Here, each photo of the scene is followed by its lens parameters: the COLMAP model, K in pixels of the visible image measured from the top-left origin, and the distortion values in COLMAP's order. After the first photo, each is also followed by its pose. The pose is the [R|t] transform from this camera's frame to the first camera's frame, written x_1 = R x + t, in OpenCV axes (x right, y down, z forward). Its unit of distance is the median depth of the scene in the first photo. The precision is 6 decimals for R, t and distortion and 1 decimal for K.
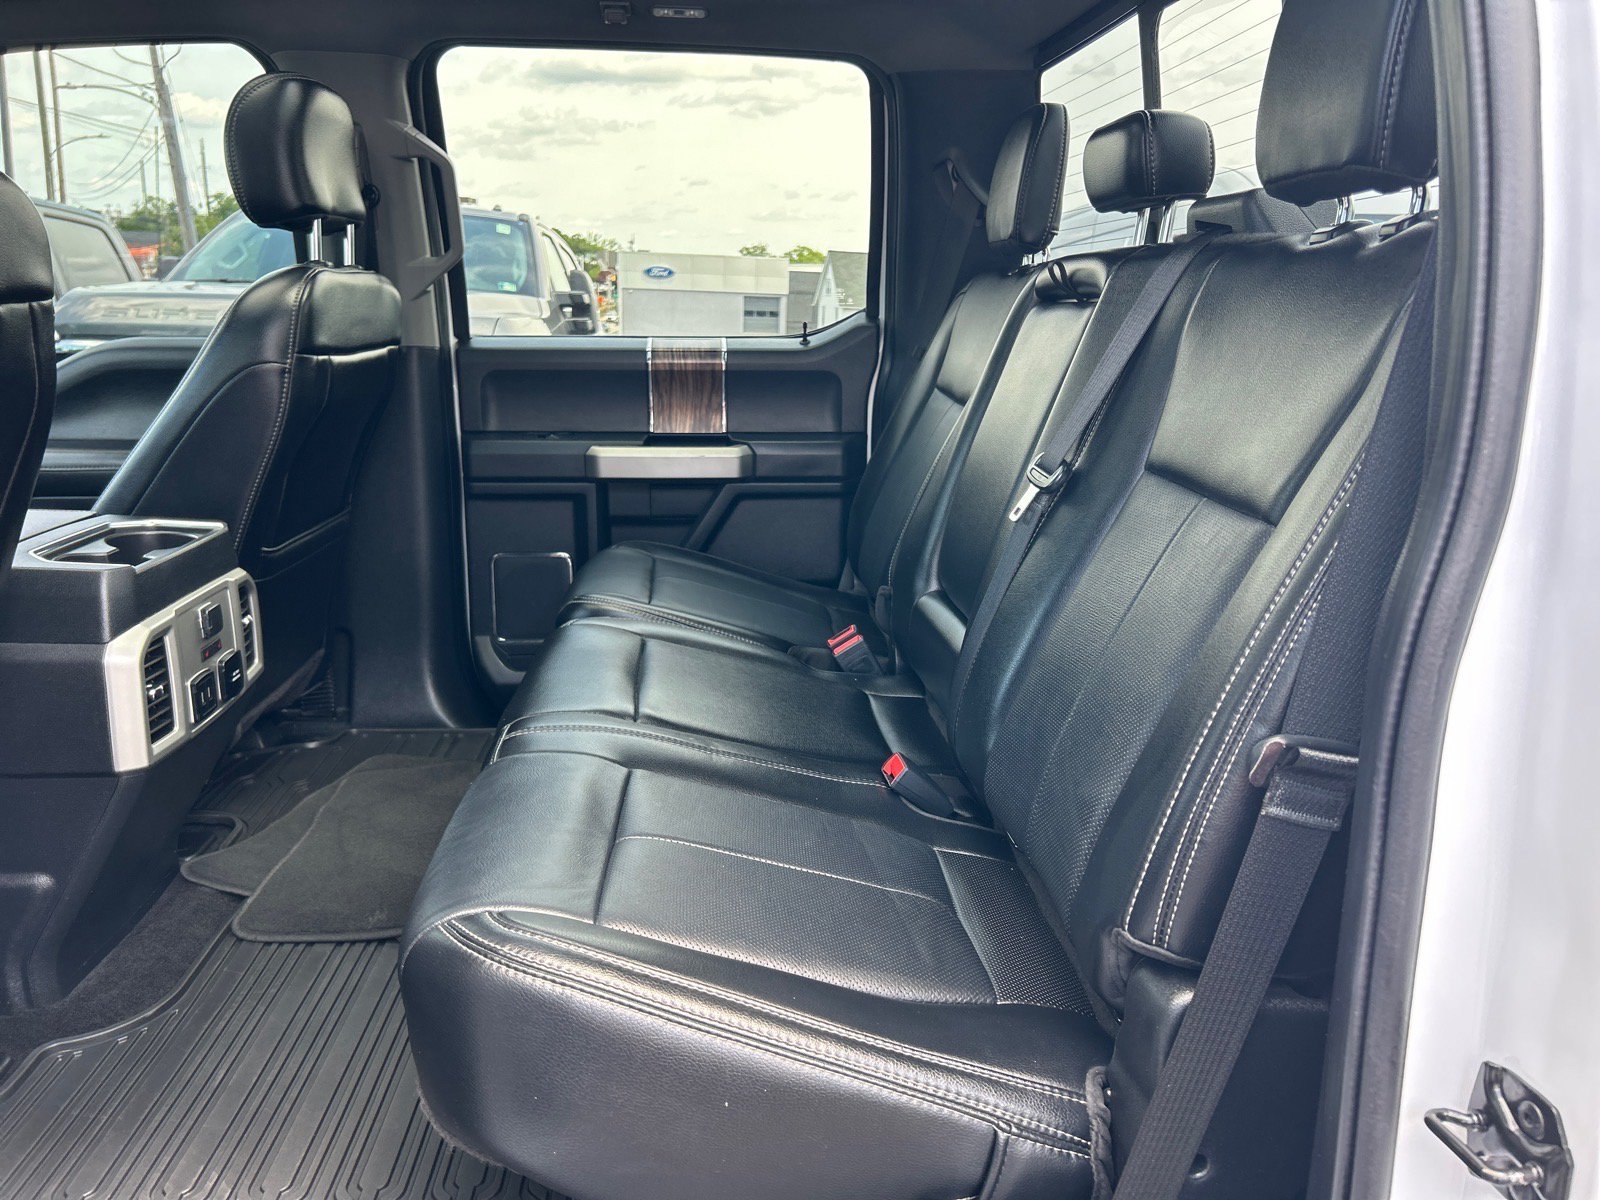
lens RADIAL K [[1276.6, 0, 809.1], [0, 1276.6, 596.0], [0, 0, 1]] dist [0.028824, -0.054399]
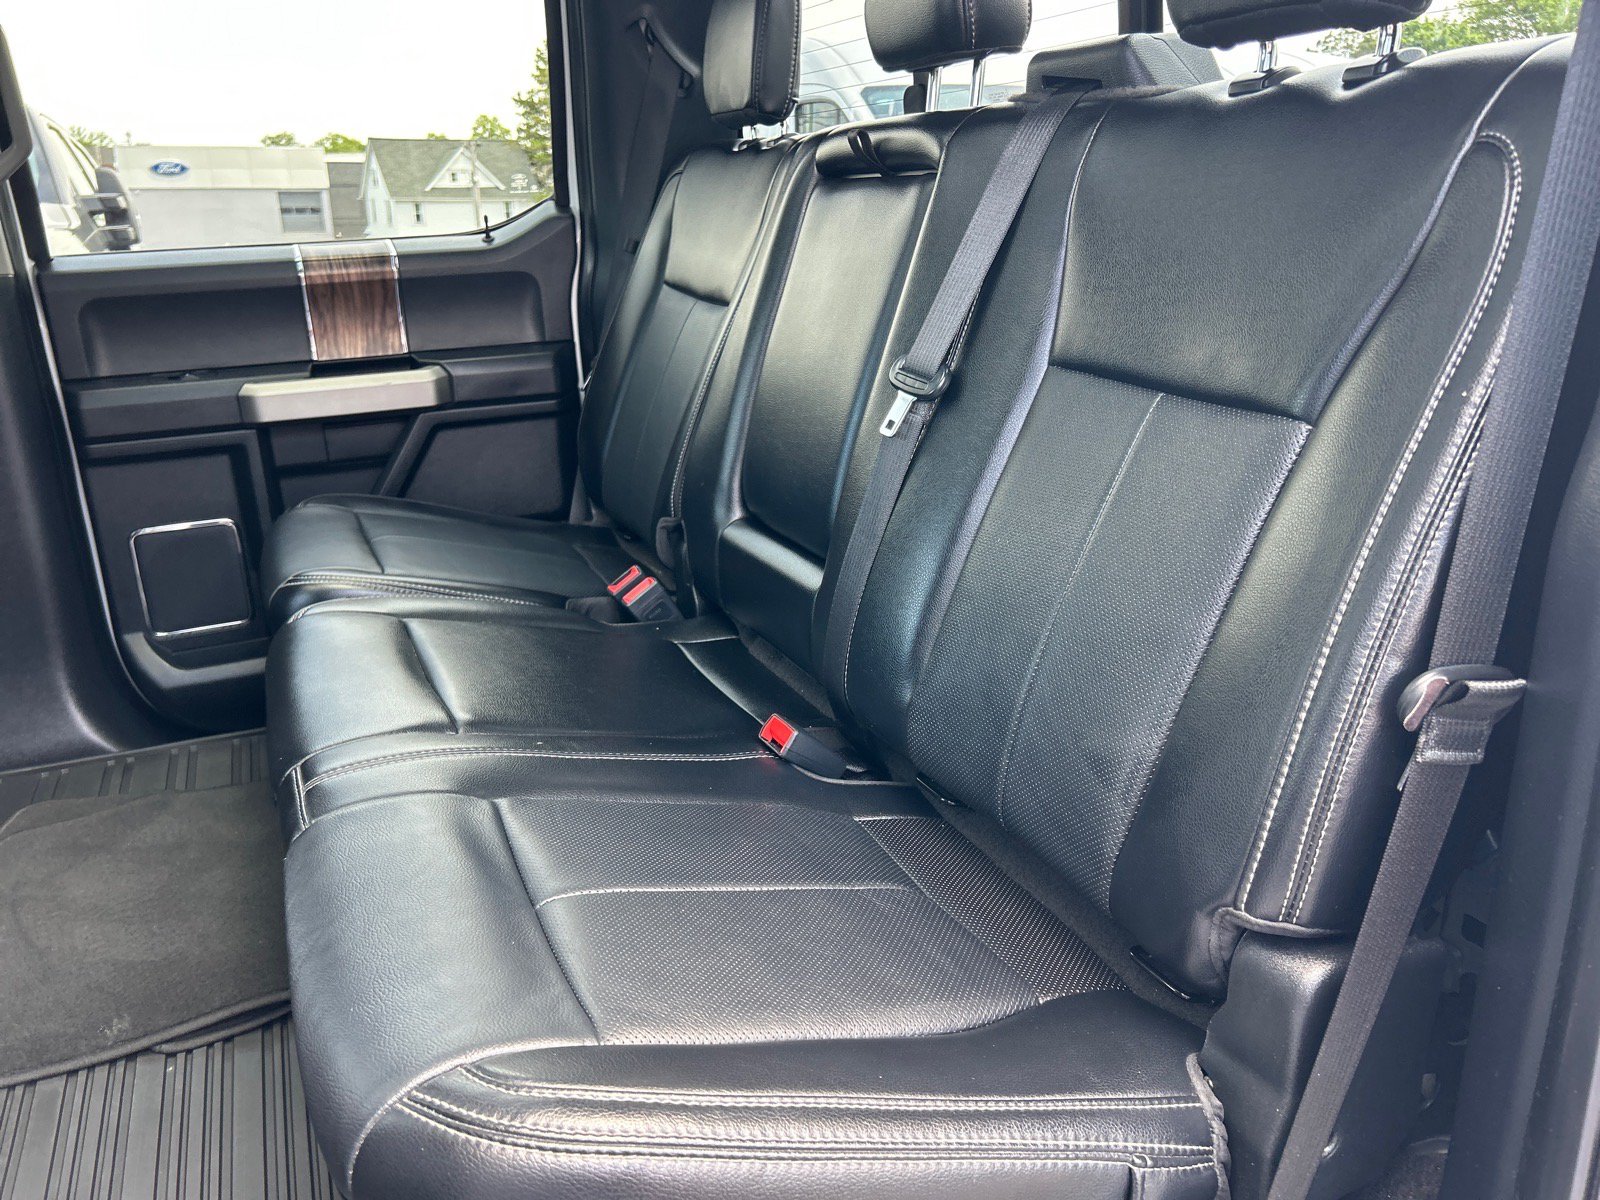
lens RADIAL K [[1276.6, 0, 818.4], [0, 1276.6, 599.8], [0, 0, 1]] dist [0.028824, -0.054399]
pose [[0.942157, -0.142405, 0.303414, -0.115712], [0.115432, 0.987735, 0.105145, -0.031689], [-0.314666, -0.064040, 0.947040, 0.128407]]
